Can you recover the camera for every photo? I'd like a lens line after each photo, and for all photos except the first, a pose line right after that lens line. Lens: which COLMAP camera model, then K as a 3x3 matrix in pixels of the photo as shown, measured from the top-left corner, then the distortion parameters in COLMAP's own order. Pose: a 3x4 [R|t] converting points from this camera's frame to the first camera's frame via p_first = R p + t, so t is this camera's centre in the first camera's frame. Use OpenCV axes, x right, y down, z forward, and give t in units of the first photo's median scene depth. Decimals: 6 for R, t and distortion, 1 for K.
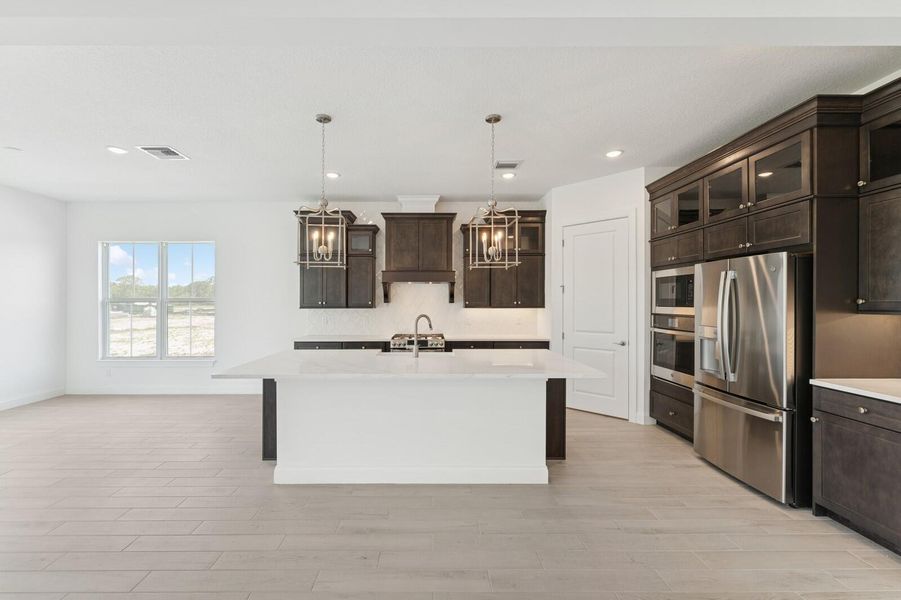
lens RADIAL K [[368.0, 0, 451.9], [0, 368.0, 312.0], [0, 0, 1]] dist [0.001626, -0.000755]
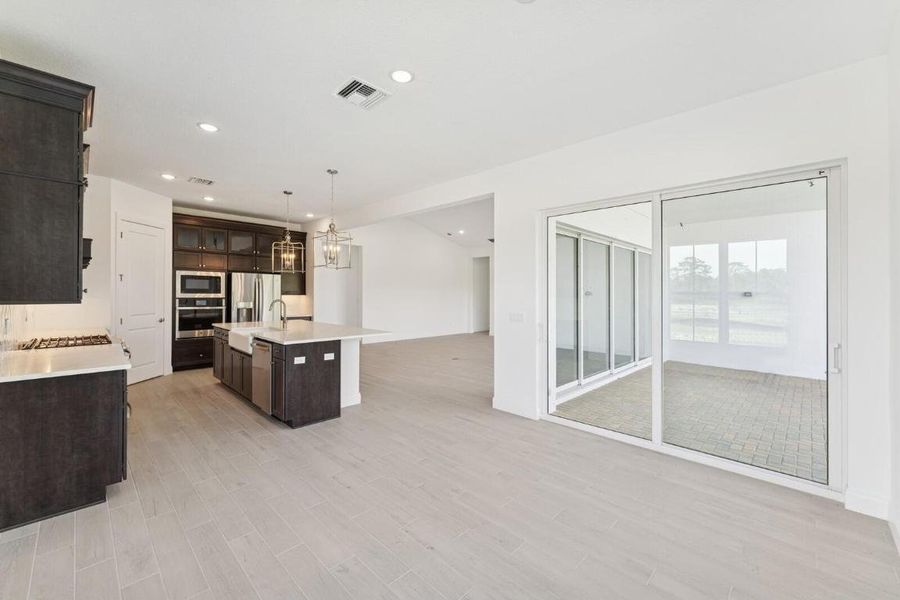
lens RADIAL K [[367.6, 0, 450.4], [0, 367.6, 286.3], [0, 0, 1]] dist [0.001626, -0.000755]
pose [[-0.710398, 0.006216, 0.703773, -1.234103], [0.007853, 0.999969, -0.000905, -0.031122], [-0.703756, 0.004883, -0.710425, 1.208522]]
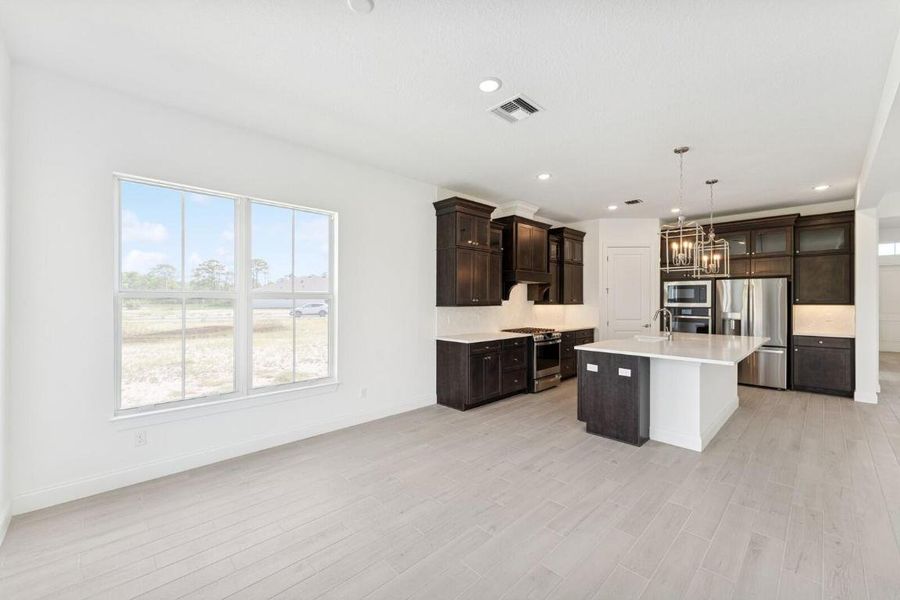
lens RADIAL K [[367.6, 0, 451.8], [0, 367.6, 297.5], [0, 0, 1]] dist [0.001626, -0.000755]
pose [[0.726988, 0.004949, 0.686632, -1.216394], [0.014462, 0.999642, -0.022518, -0.012392], [-0.686498, 0.026300, 0.726656, 0.427211]]
